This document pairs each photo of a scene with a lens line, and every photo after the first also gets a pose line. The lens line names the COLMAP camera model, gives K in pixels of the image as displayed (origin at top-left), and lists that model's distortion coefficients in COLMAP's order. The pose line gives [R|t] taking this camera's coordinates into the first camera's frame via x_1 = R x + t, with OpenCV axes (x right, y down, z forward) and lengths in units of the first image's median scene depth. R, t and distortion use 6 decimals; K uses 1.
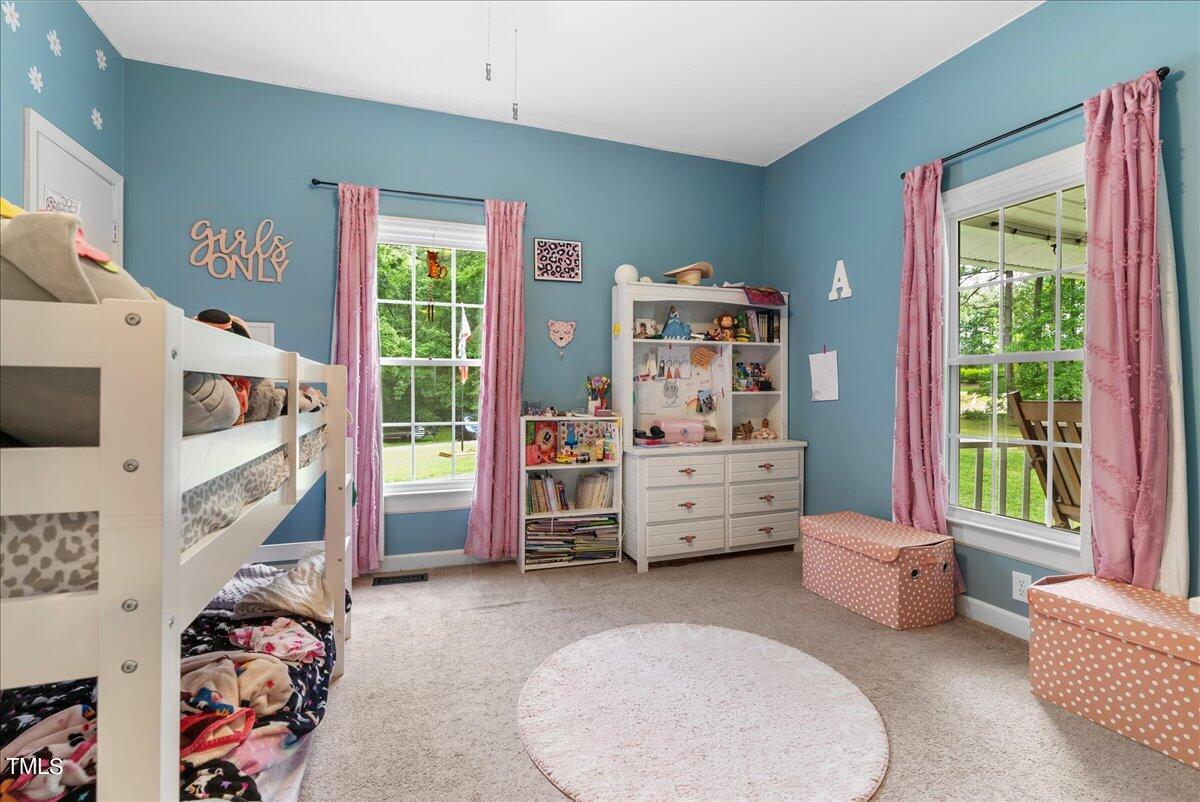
lens RADIAL K [[553.0, 0, 601.9], [0, 553.0, 421.5], [0, 0, 1]] dist [-0.021313, -0.000953]
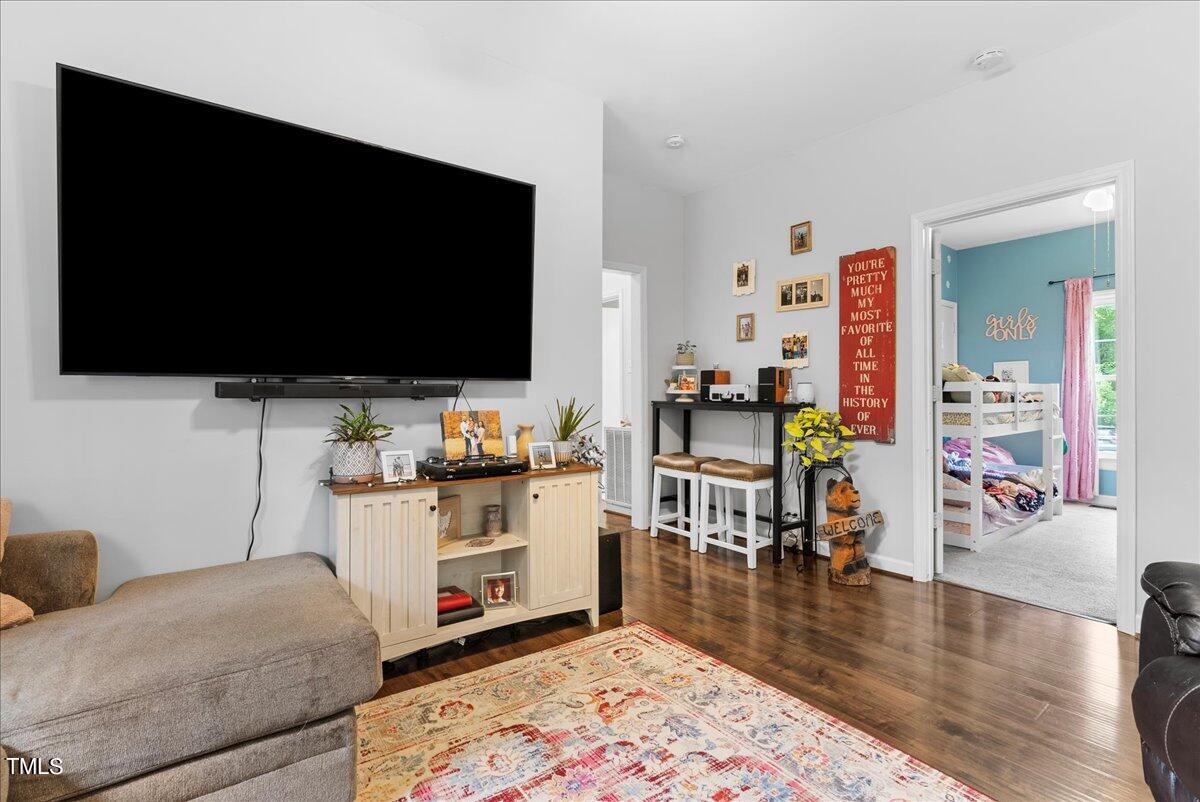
lens RADIAL K [[553.0, 0, 601.9], [0, 553.0, 421.5], [0, 0, 1]] dist [-0.021313, -0.000953]
pose [[0.310162, 0.001574, -0.950683, 0.748161], [-0.025695, 0.999647, -0.006728, 0.079620], [0.950337, 0.026514, 0.310093, -0.991937]]
